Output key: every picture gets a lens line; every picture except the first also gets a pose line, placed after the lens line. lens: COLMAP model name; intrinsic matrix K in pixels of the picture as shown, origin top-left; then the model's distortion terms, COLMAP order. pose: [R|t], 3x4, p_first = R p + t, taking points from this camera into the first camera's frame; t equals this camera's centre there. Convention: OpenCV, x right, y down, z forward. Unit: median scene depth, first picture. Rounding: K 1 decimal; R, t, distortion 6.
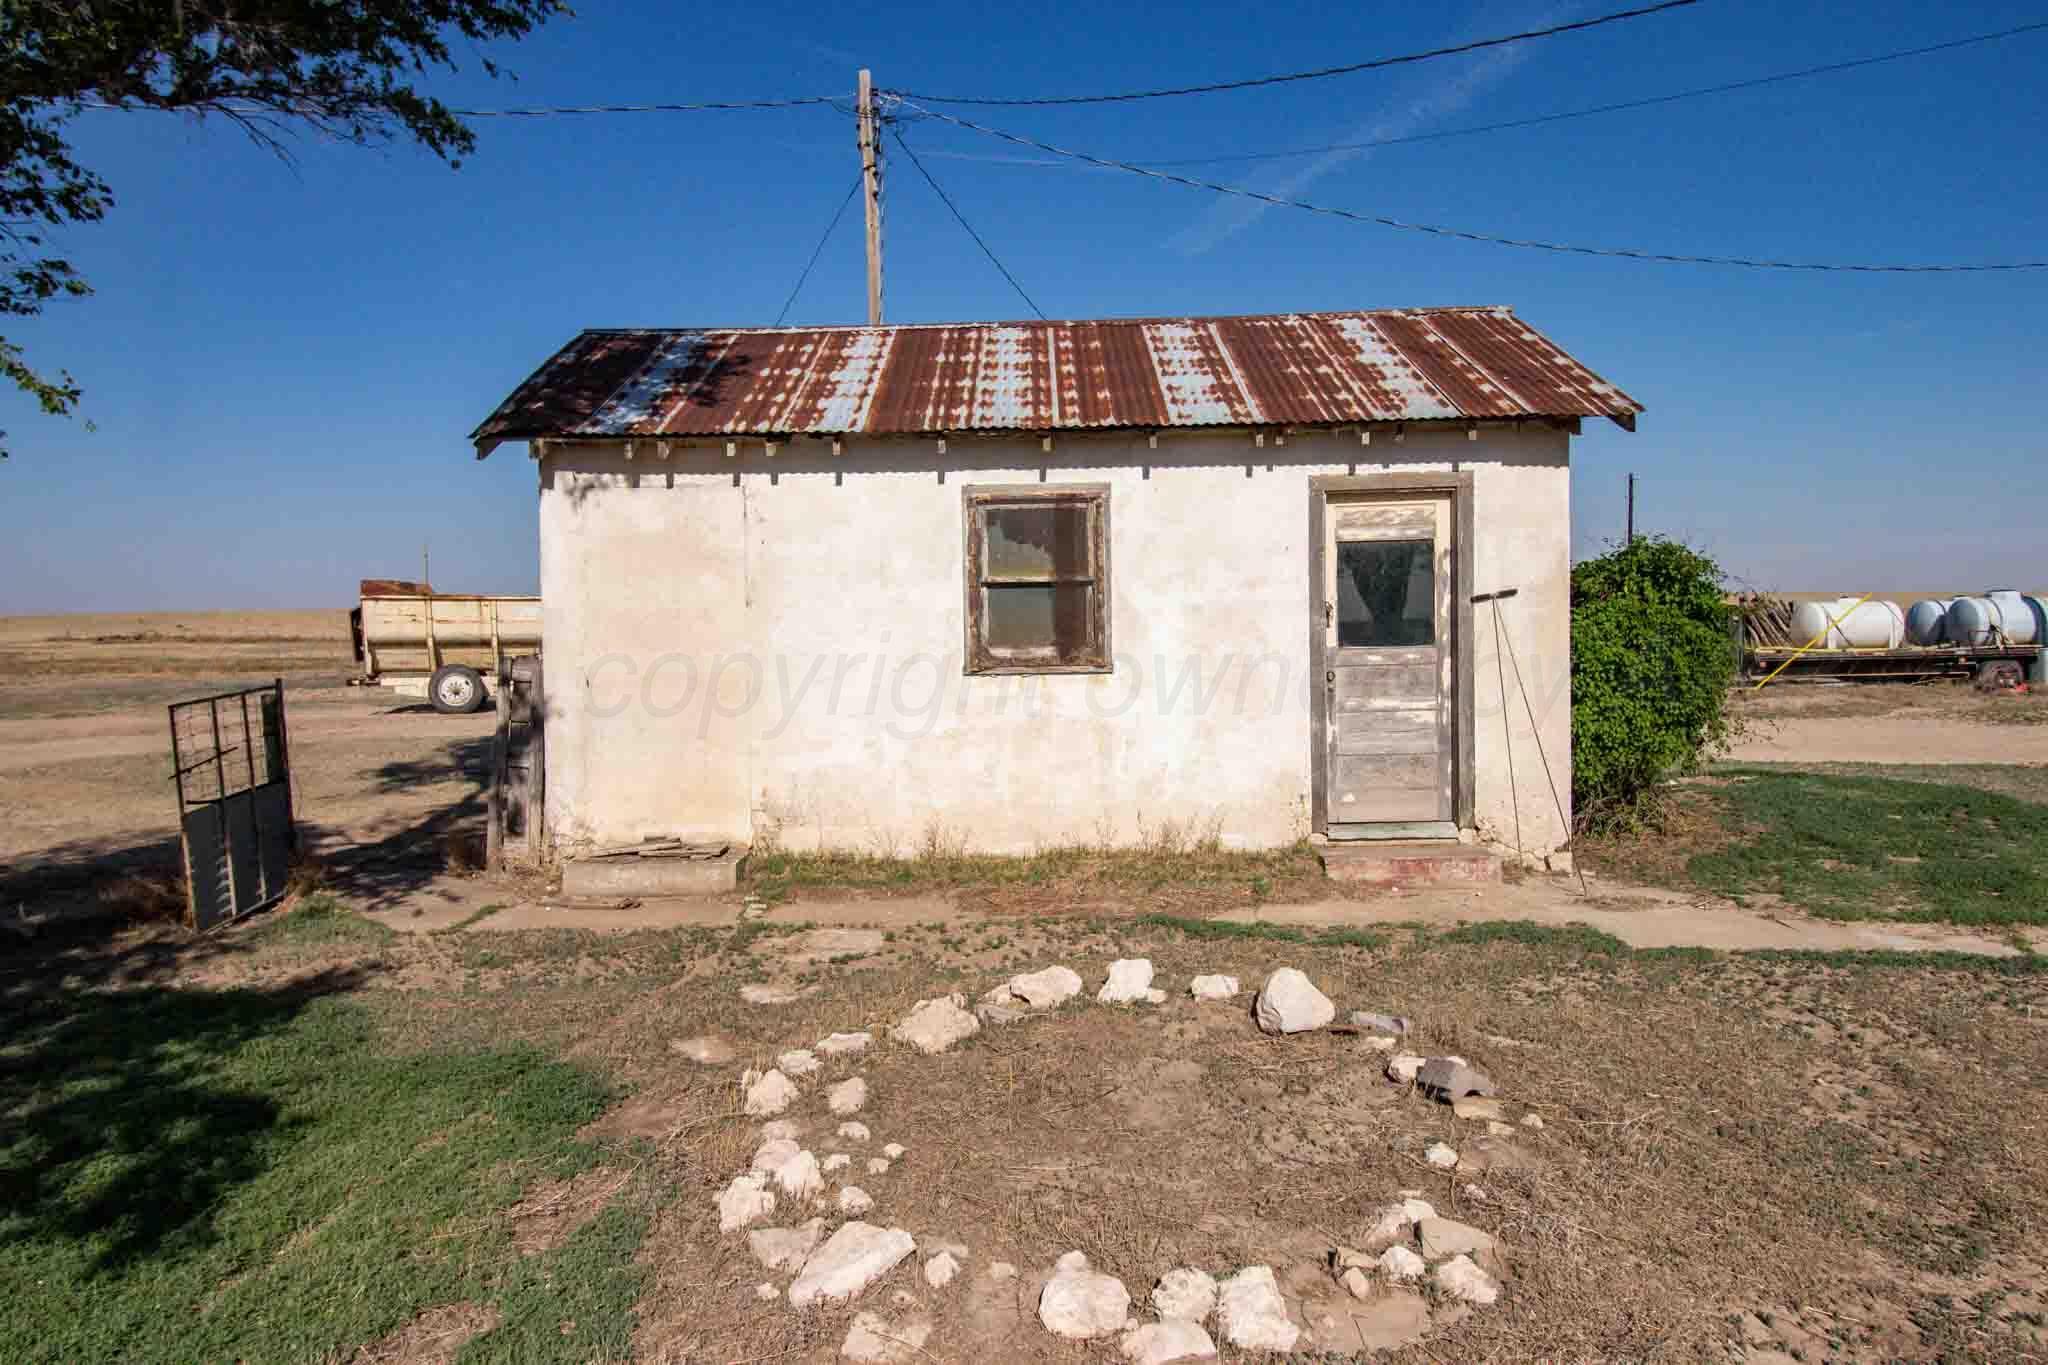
lens RADIAL K [[1309.9, 0, 1023.7], [0, 1309.9, 681.6], [0, 0, 1]] dist [0.017267, -0.000175]
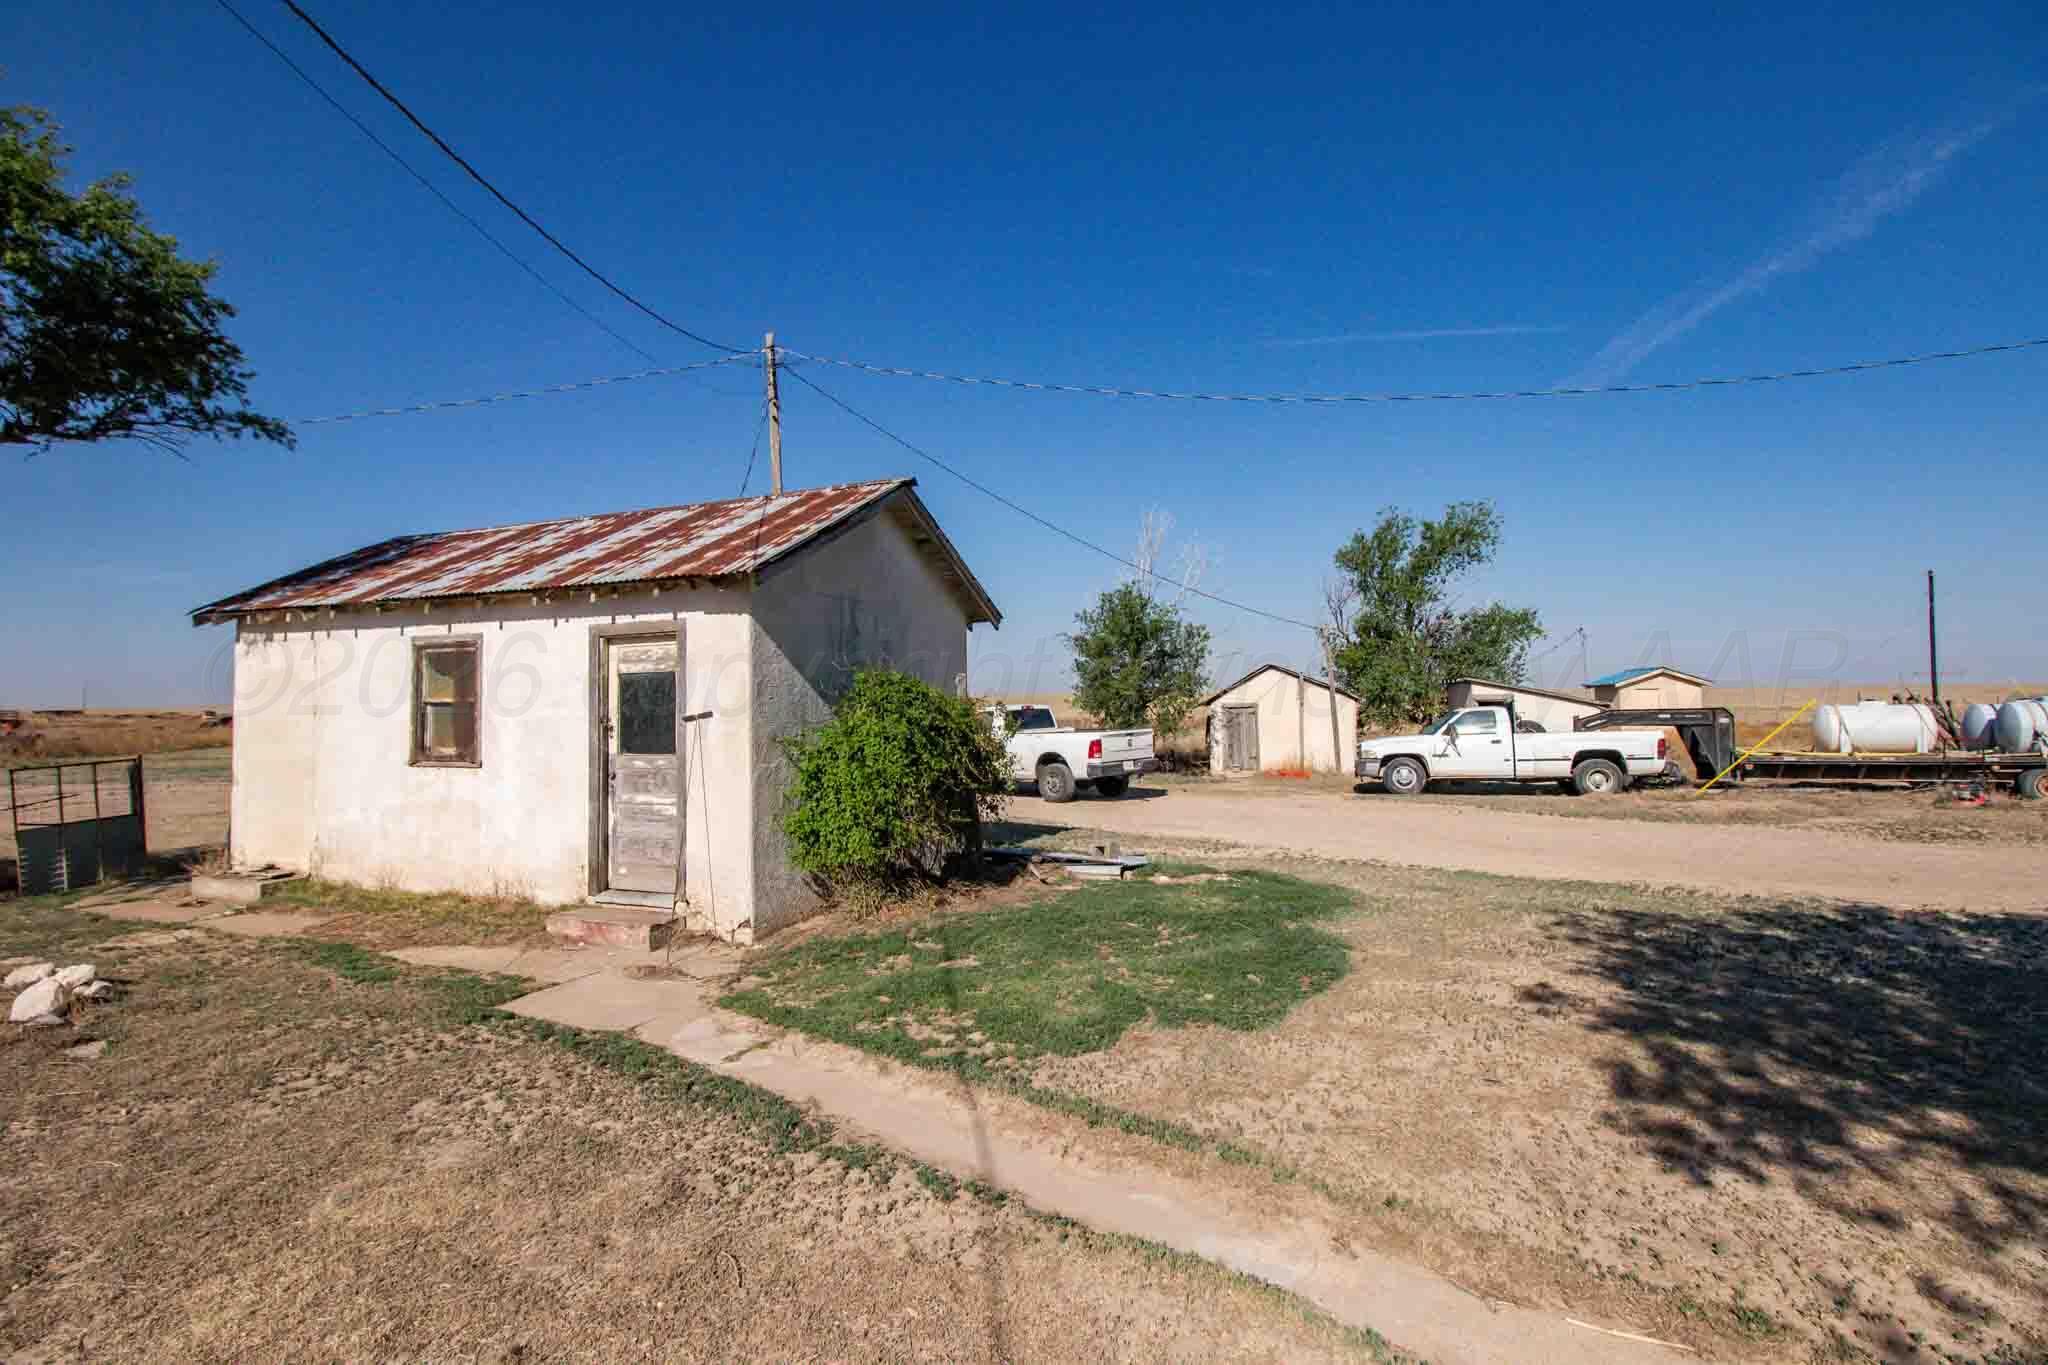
lens RADIAL K [[998.8, 0, 1023.5], [0, 998.8, 681.7], [0, 0, 1]] dist [-0.001203, -0.000792]
pose [[0.921905, 0.000596, -0.387415, 1.012622], [-0.026092, 0.997824, -0.060554, -0.048729], [0.386536, 0.065933, 0.919915, 0.236043]]
